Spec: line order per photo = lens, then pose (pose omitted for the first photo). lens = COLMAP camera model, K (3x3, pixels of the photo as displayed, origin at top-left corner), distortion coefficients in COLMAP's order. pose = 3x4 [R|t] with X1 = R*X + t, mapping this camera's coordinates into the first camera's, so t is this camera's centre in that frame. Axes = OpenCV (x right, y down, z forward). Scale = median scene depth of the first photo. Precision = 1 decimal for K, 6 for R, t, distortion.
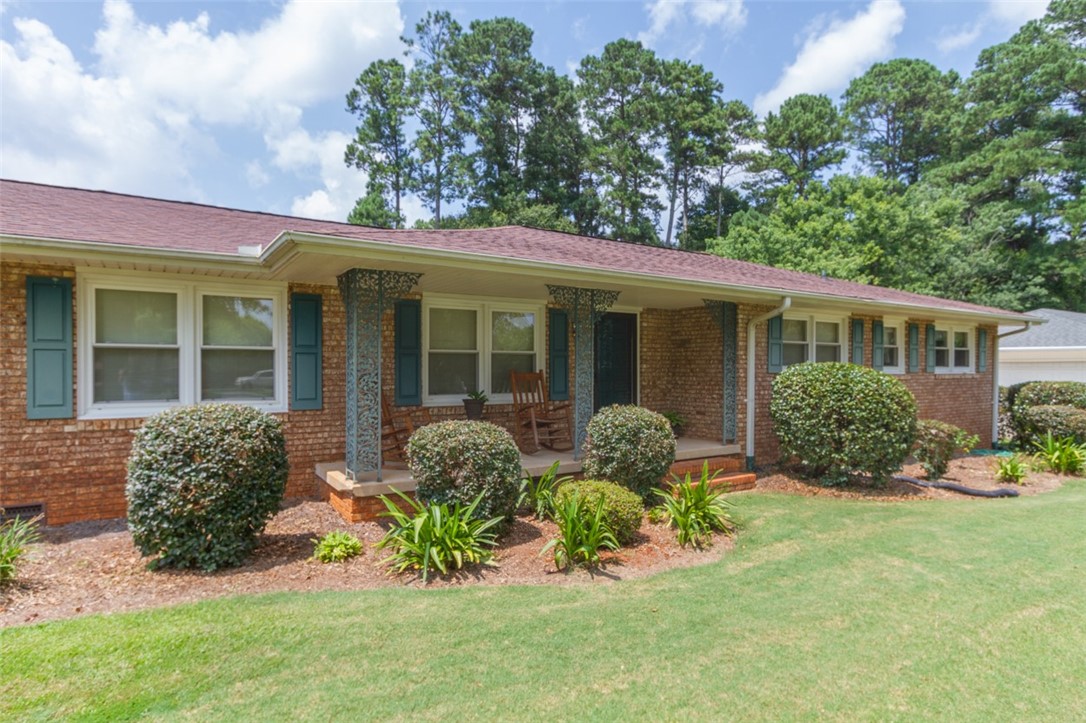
lens RADIAL K [[605.1, 0, 546.4], [0, 605.1, 367.1], [0, 0, 1]] dist [0.006404, -0.000626]
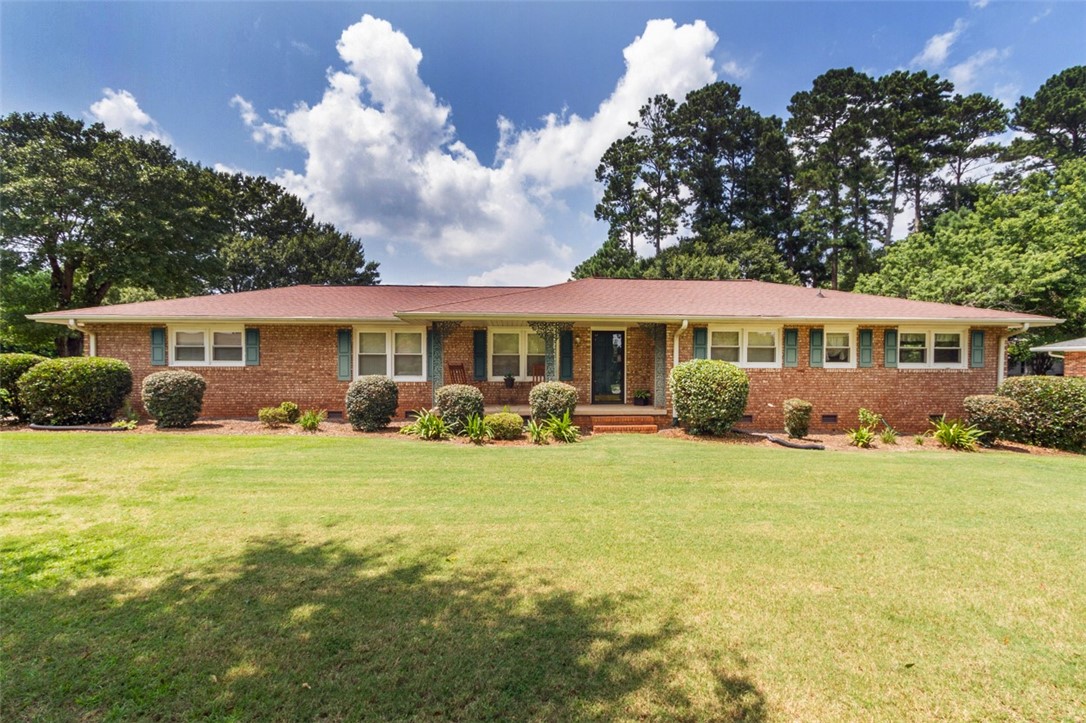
lens RADIAL K [[499.4, 0, 540.0], [0, 499.4, 364.3], [0, 0, 1]] dist [-0.011314, -0.000259]
pose [[0.868128, 0.002354, -0.496335, 0.129241], [-0.002368, 0.999997, 0.000601, 0.000827], [0.496335, 0.000654, 0.868131, -0.064060]]
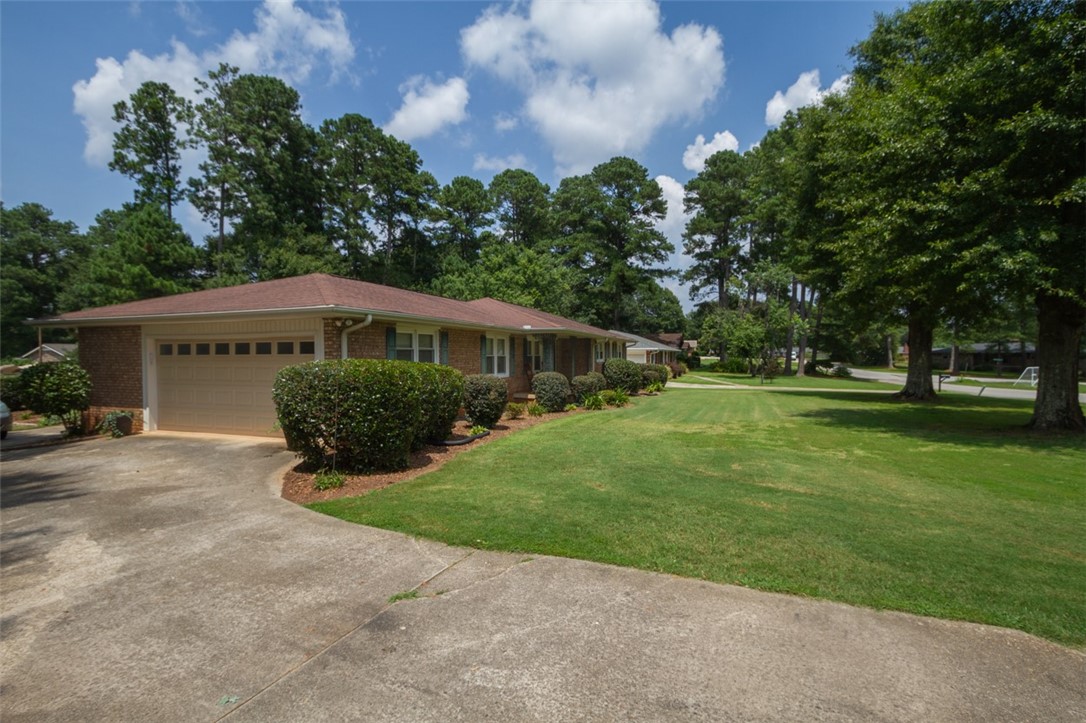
lens RADIAL K [[499.4, 0, 539.8], [0, 499.4, 358.7], [0, 0, 1]] dist [-0.011314, -0.000259]
pose [[0.796456, -0.009283, 0.604625, -0.260635], [0.003560, 0.999937, 0.010662, -0.006236], [-0.604686, -0.006339, 0.796439, -0.153846]]
